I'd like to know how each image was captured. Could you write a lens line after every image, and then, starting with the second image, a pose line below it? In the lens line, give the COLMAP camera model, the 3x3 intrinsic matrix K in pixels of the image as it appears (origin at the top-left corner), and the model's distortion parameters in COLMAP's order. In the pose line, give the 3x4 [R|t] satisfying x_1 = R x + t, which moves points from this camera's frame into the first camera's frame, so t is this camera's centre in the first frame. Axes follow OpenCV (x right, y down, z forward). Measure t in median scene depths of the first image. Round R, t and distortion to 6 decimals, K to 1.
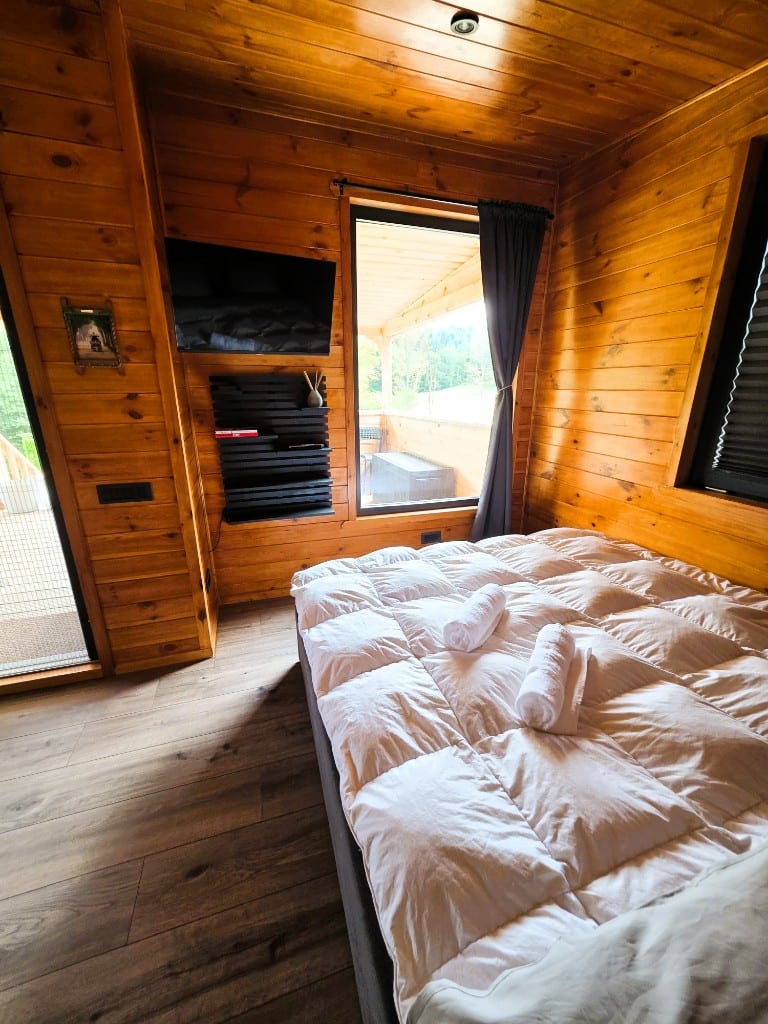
lens RADIAL K [[406.1, 0, 379.8], [0, 406.1, 514.3], [0, 0, 1]] dist [0.001062, -0.000534]
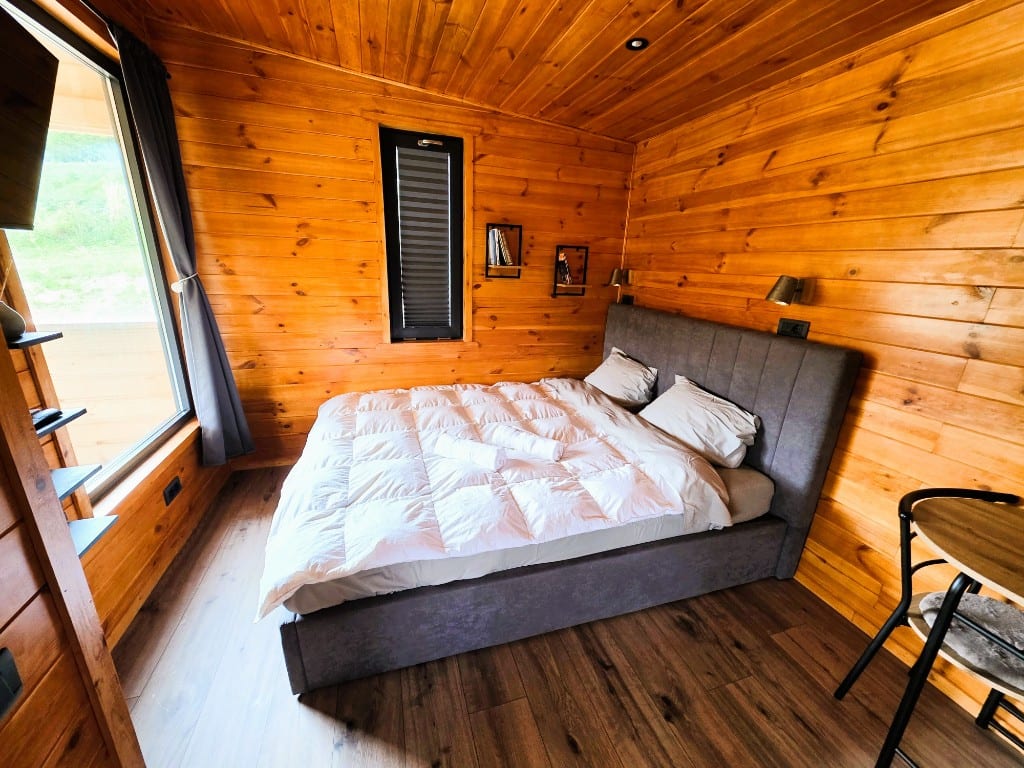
lens RADIAL K [[406.1, 0, 513.9], [0, 406.1, 387.5], [0, 0, 1]] dist [0.001062, -0.000534]
pose [[-0.002922, -0.298286, 0.954472, -0.714637], [0.264941, 0.920136, 0.288367, -0.221045], [-0.964260, 0.253721, 0.076340, 0.485244]]
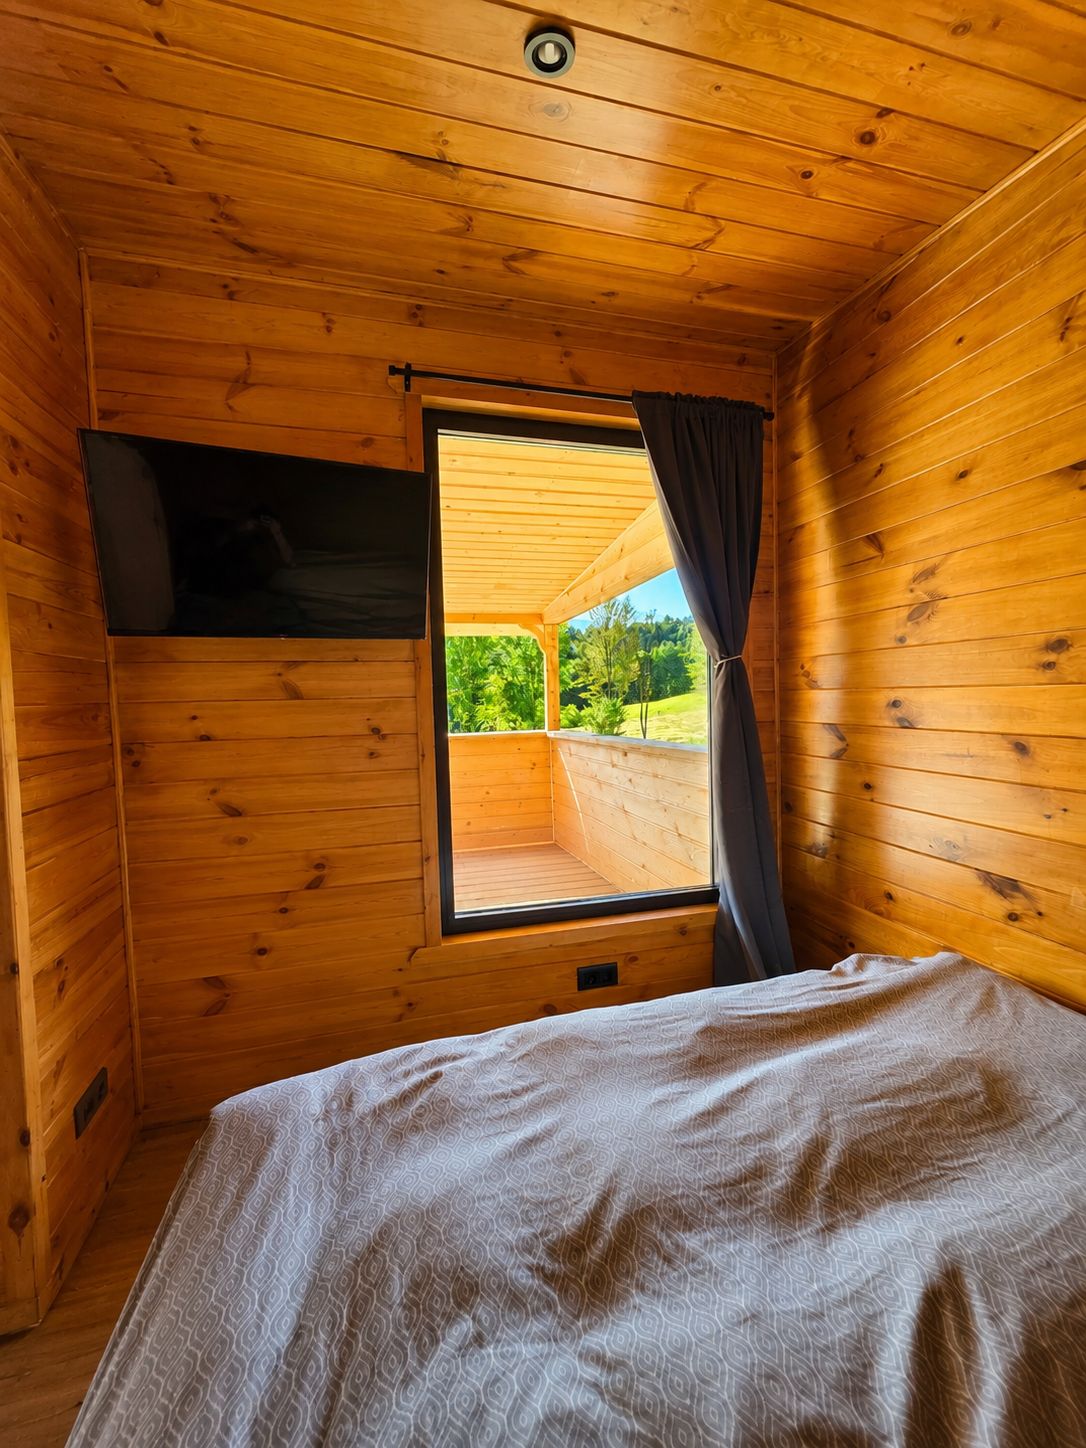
lens RADIAL K [[574.3, 0, 536.8], [0, 574.3, 725.4], [0, 0, 1]] dist [0.001062, -0.000534]
pose [[0.997590, -0.022767, -0.065547, 0.150292], [0.005445, 0.967412, -0.253151, -0.091844], [0.069174, 0.252184, 0.965204, 0.327769]]
